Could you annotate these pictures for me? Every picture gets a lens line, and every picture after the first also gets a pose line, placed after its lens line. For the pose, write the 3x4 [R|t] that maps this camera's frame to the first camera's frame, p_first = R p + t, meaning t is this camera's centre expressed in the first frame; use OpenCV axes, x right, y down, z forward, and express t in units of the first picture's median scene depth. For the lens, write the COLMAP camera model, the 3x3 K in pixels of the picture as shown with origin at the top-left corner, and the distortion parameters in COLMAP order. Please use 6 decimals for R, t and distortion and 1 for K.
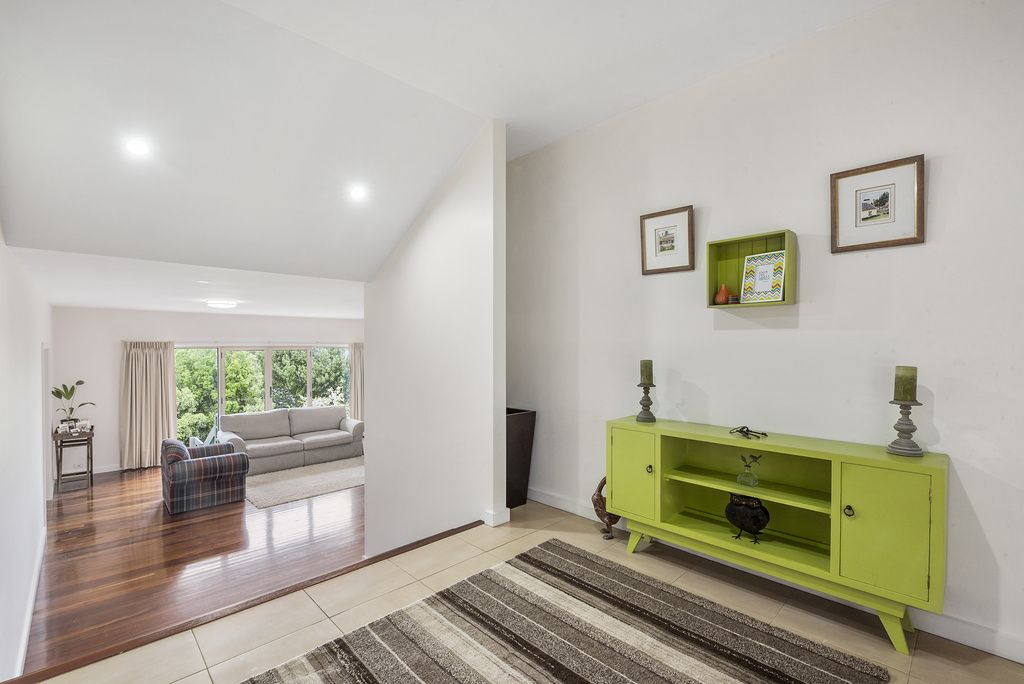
lens RADIAL K [[464.3, 0, 512.0], [0, 464.3, 342.0], [0, 0, 1]] dist [-0.001837, -0.000243]
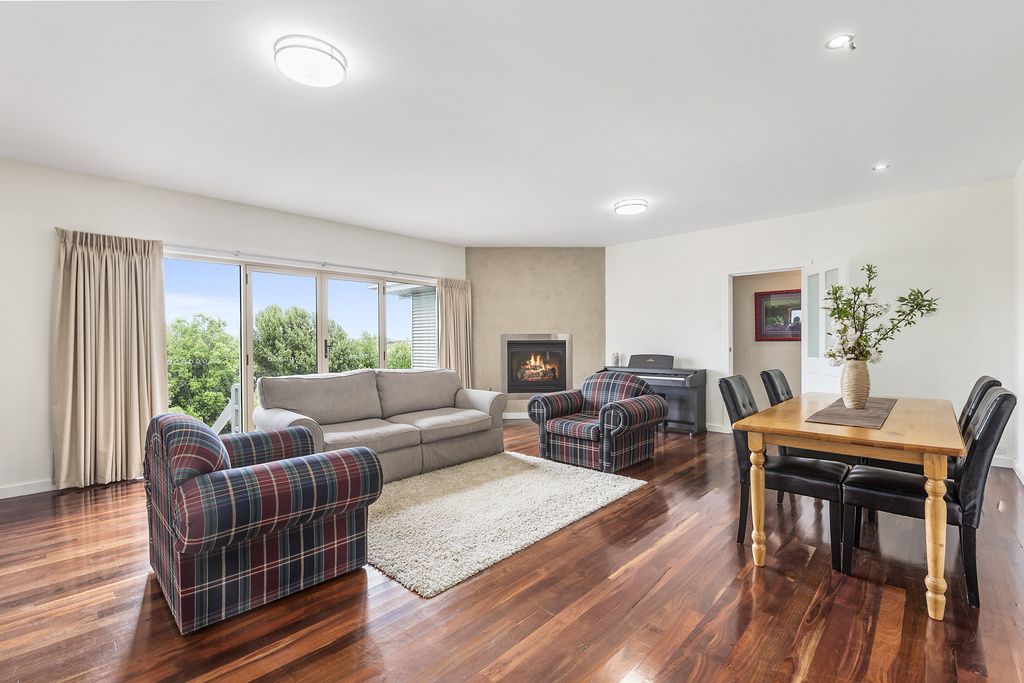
lens RADIAL K [[449.5, 0, 512.0], [0, 449.5, 341.5], [0, 0, 1]] dist [-0.014106, -0.000150]
pose [[0.997544, -0.003856, 0.069933, -0.386458], [0.003993, 0.999990, -0.001820, 0.120365], [-0.069925, 0.002095, 0.997550, 0.492228]]
